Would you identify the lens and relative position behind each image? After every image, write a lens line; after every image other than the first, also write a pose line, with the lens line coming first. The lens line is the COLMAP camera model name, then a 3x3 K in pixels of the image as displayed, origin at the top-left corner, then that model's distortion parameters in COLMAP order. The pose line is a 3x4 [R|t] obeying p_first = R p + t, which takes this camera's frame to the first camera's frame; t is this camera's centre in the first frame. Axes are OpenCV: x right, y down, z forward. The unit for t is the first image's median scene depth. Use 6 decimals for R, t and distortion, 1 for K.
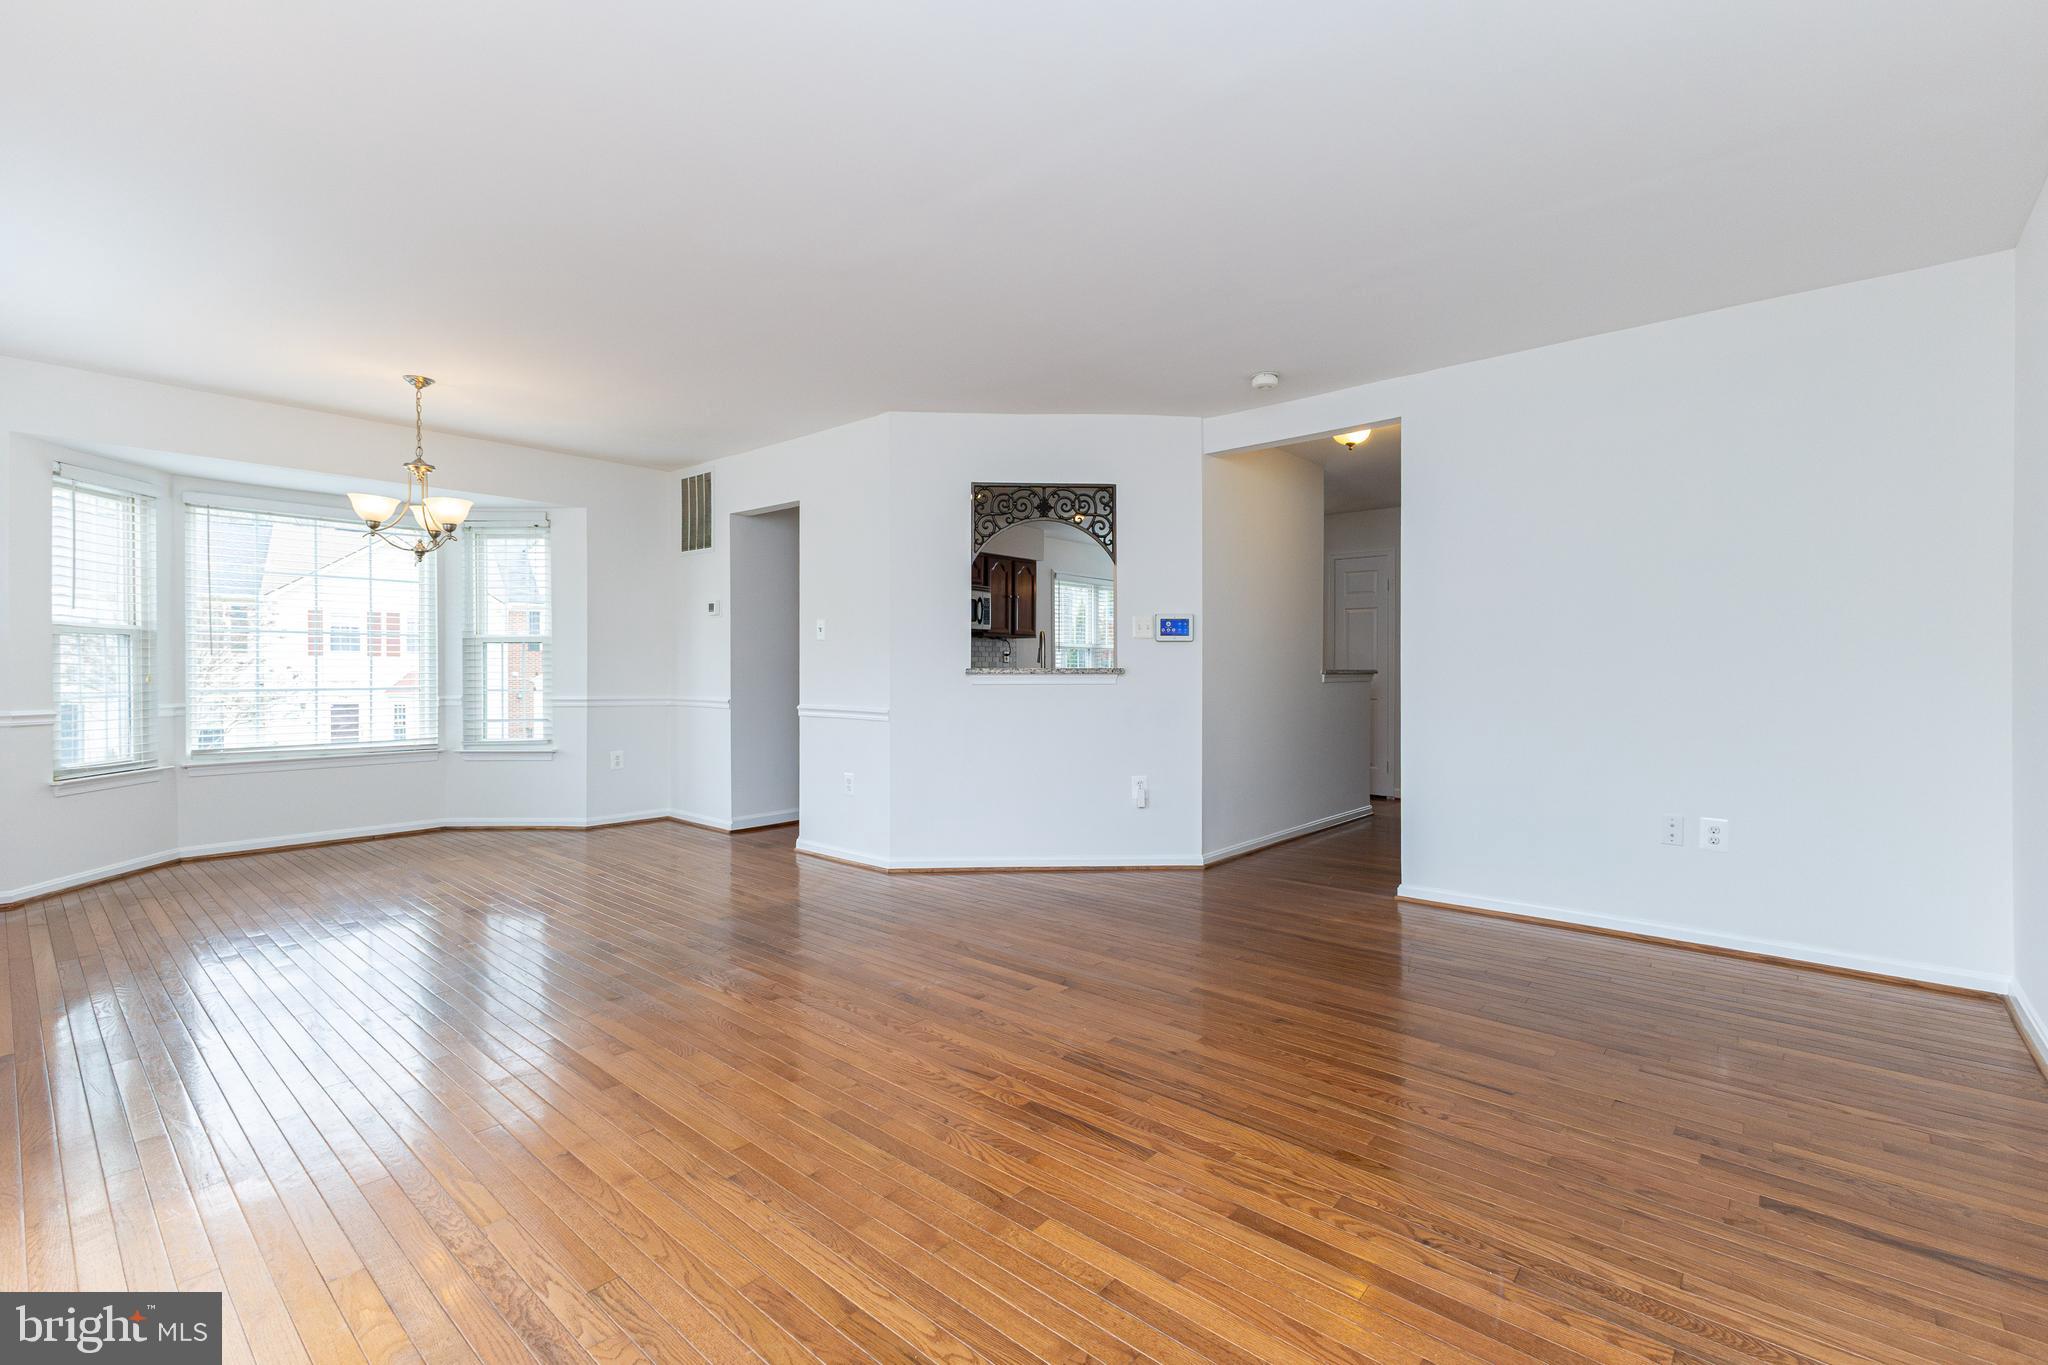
lens RADIAL K [[901.6, 0, 1024.0], [0, 901.6, 682.5], [0, 0, 1]] dist [0.016809, 0.000043]
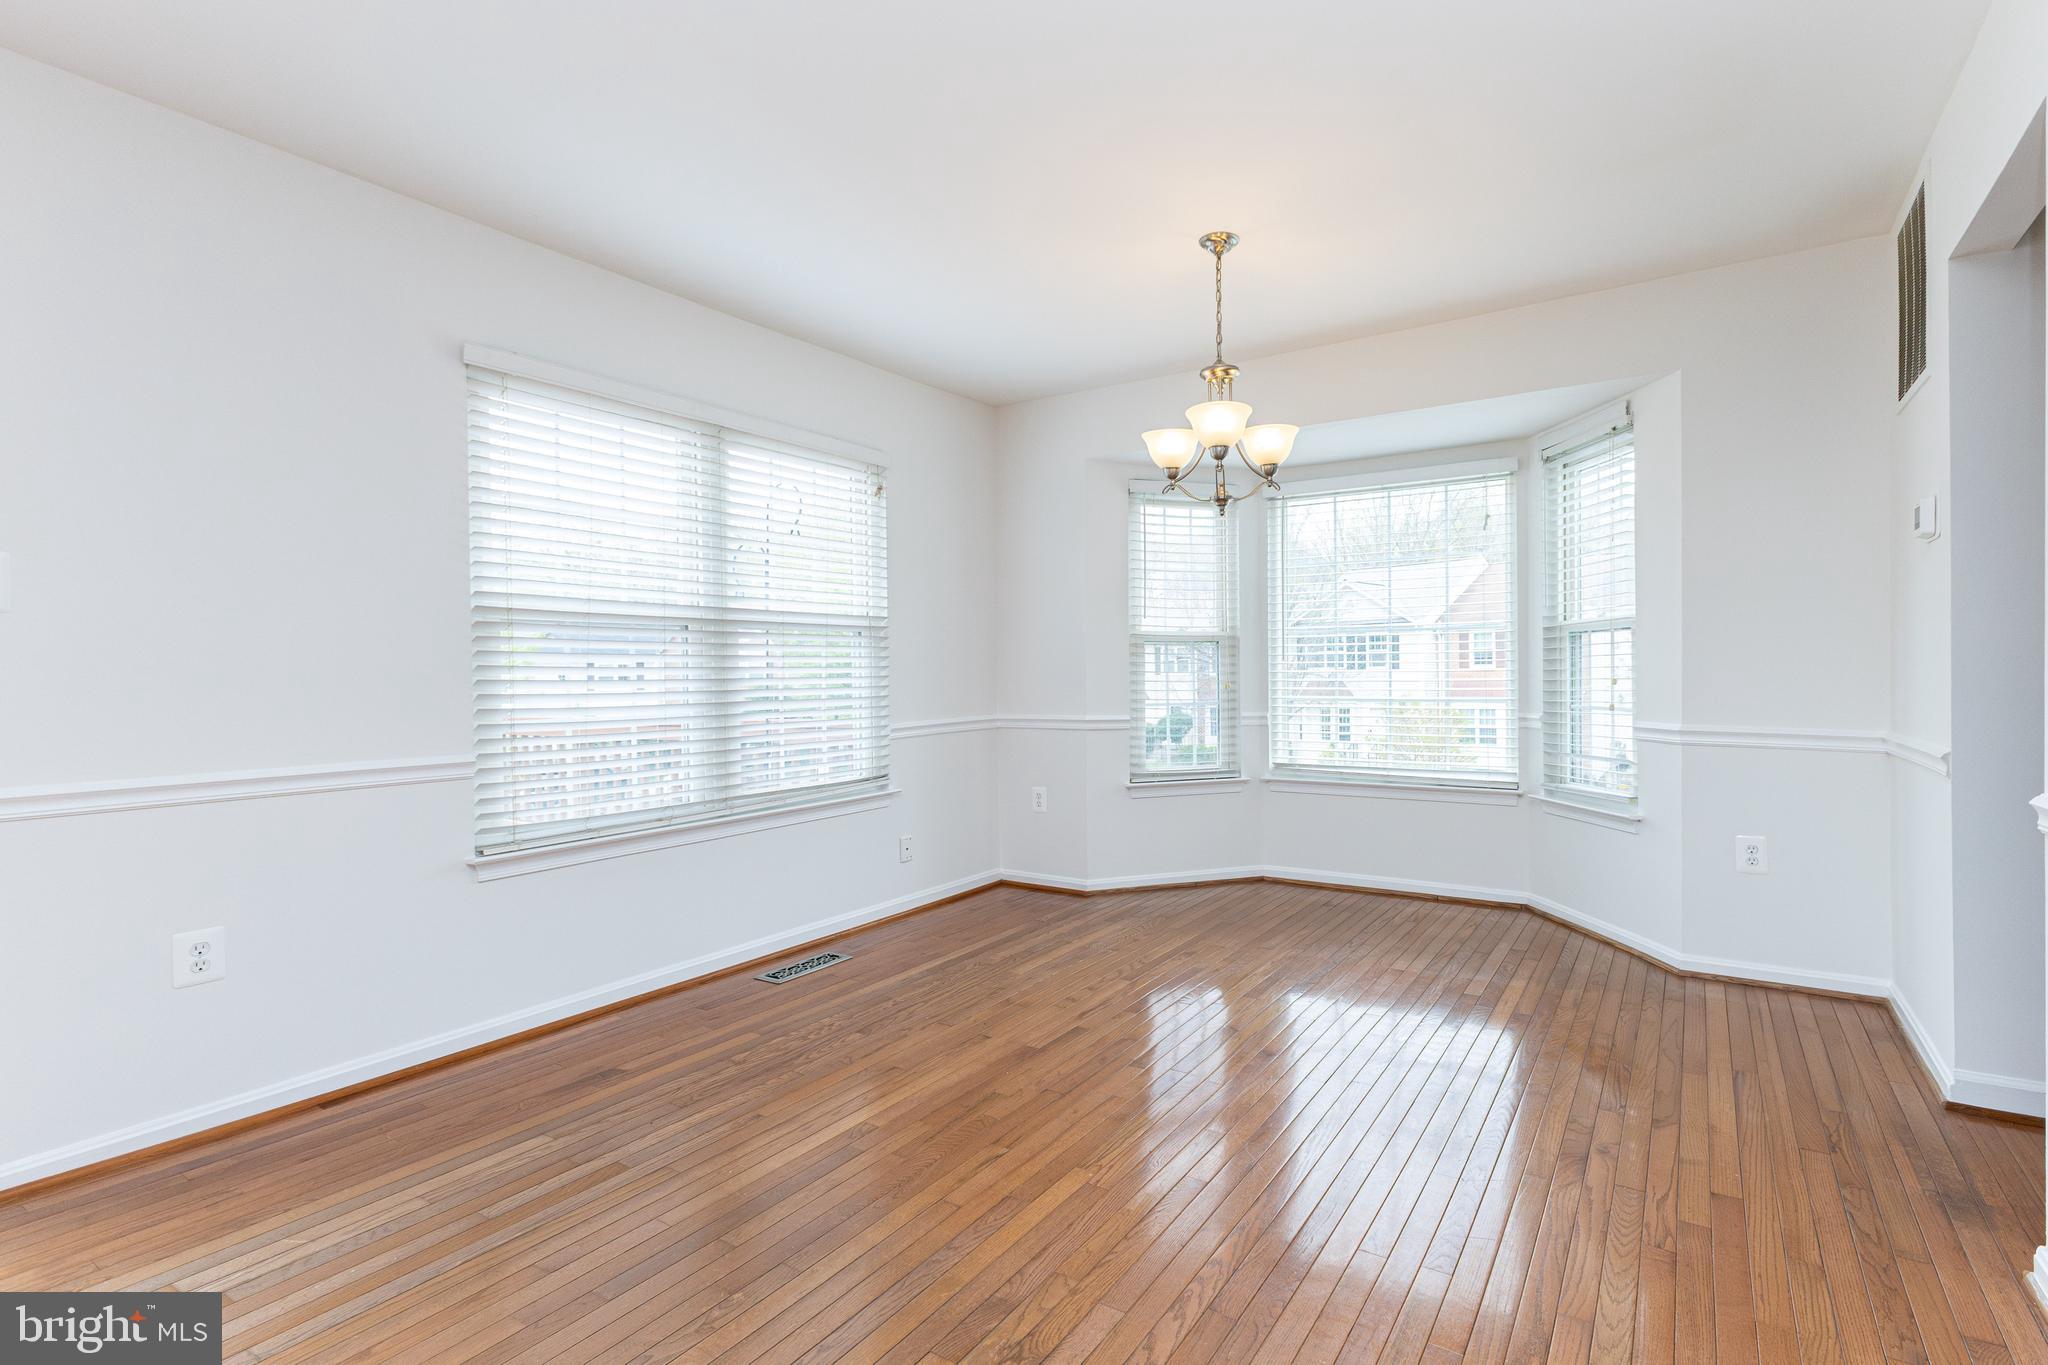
lens RADIAL K [[923.8, 0, 1135.2], [0, 923.8, 679.1], [0, 0, 1]] dist [0.000289, 0.000141]
pose [[0.179525, 0.001664, -0.983752, -0.008974], [-0.009989, 0.999950, -0.000131, -0.010008], [0.983703, 0.009850, 0.179533, 0.721747]]
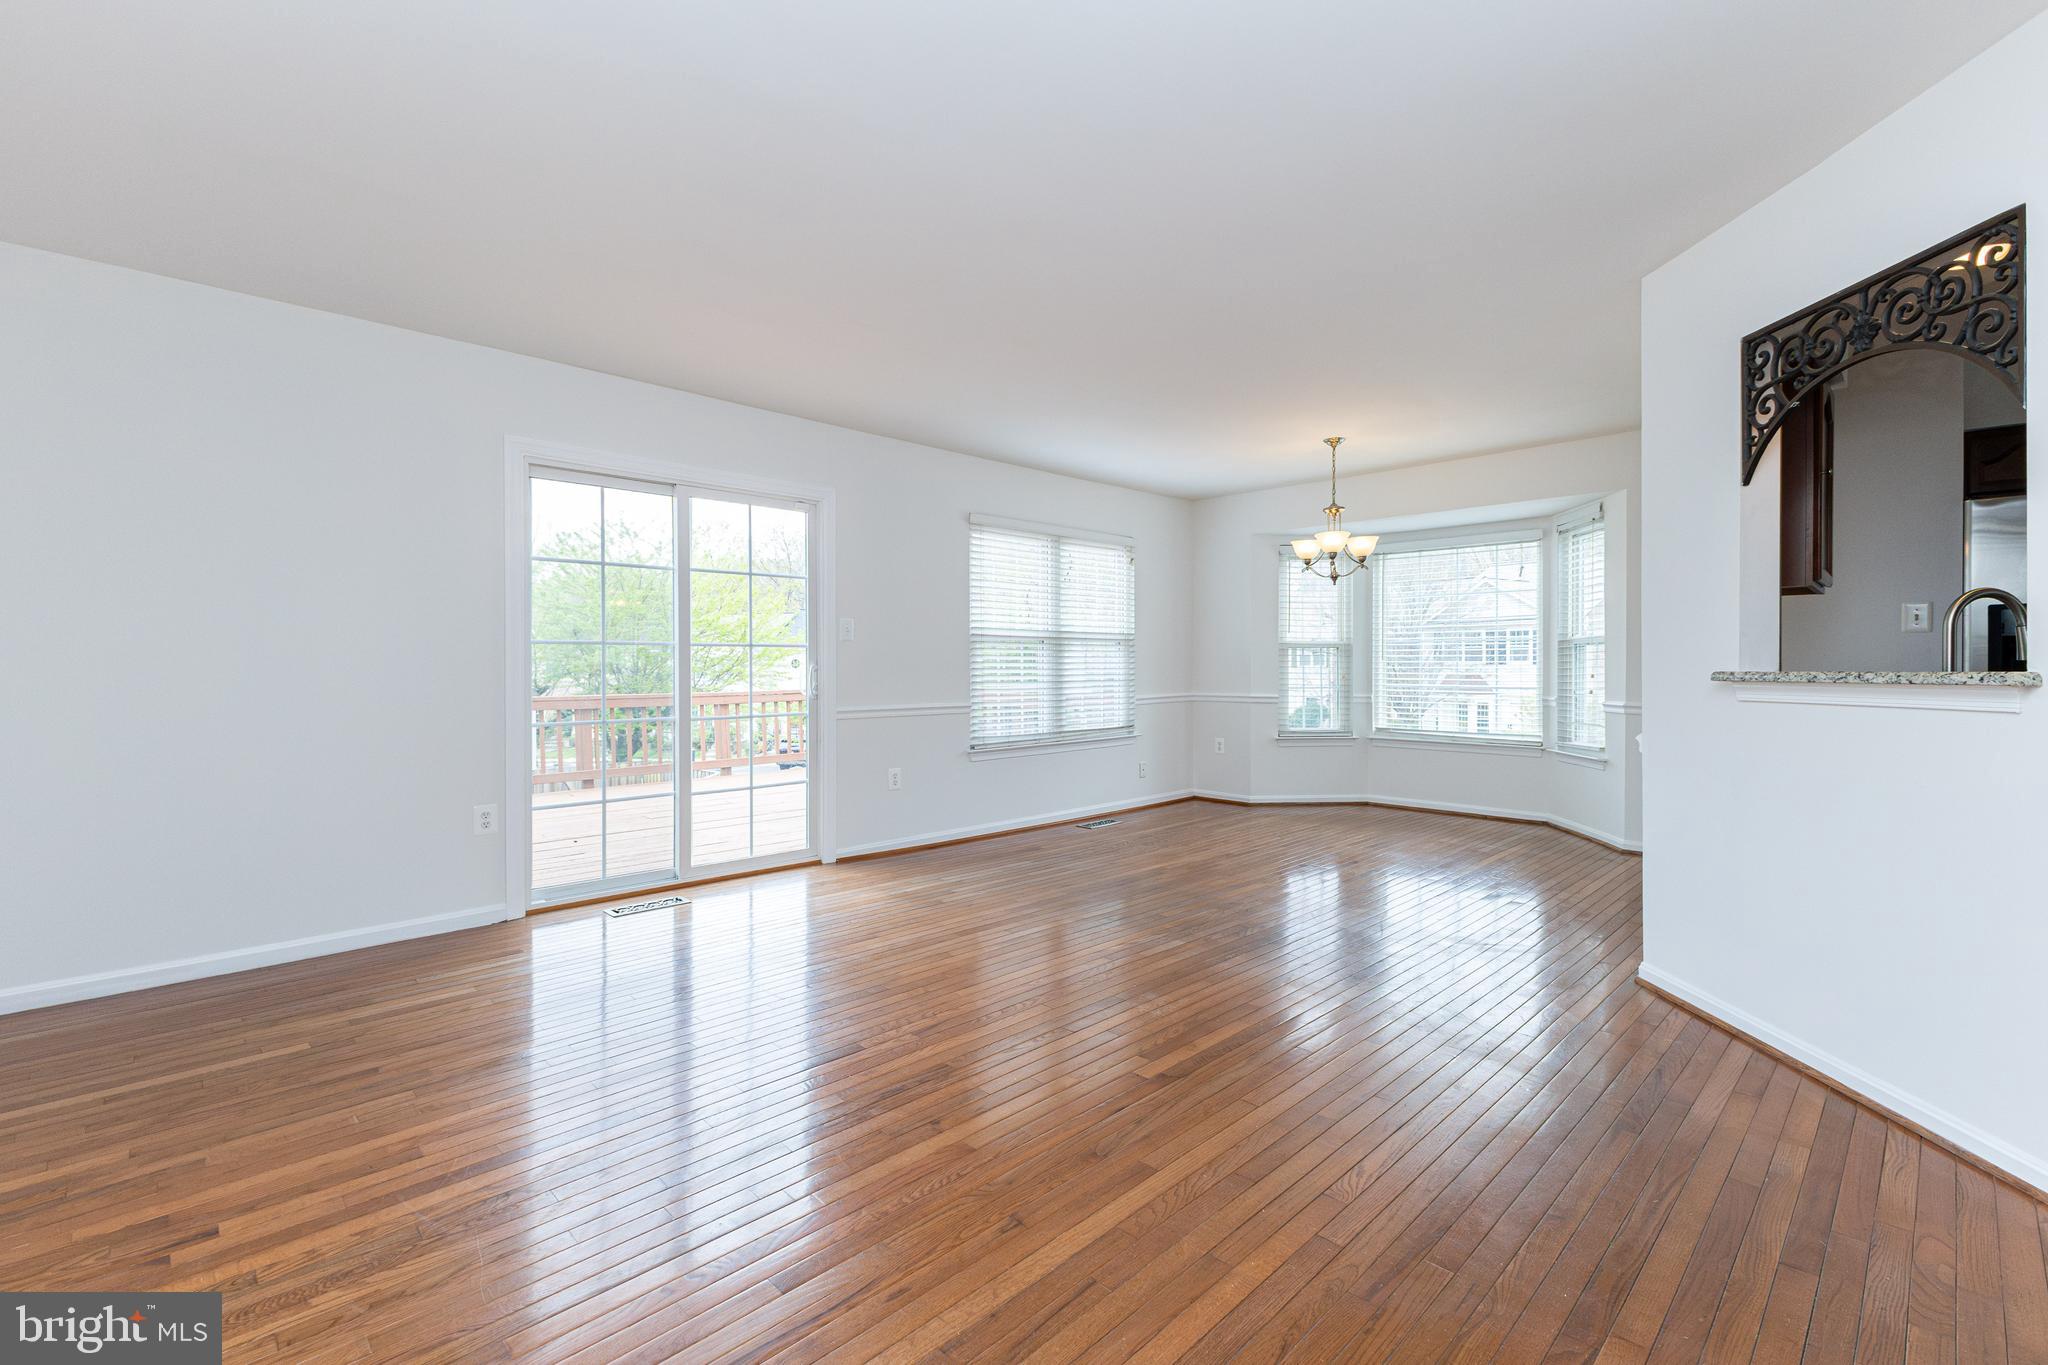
lens RADIAL K [[887.8, 0, 1044.5], [0, 887.8, 668.2], [0, 0, 1]] dist [0.000576, 0.000123]
pose [[-0.069065, 0.000316, -0.997612, 0.518536], [-0.020453, 0.999789, 0.001733, -0.009631], [0.997402, 0.020524, -0.069044, 0.607129]]
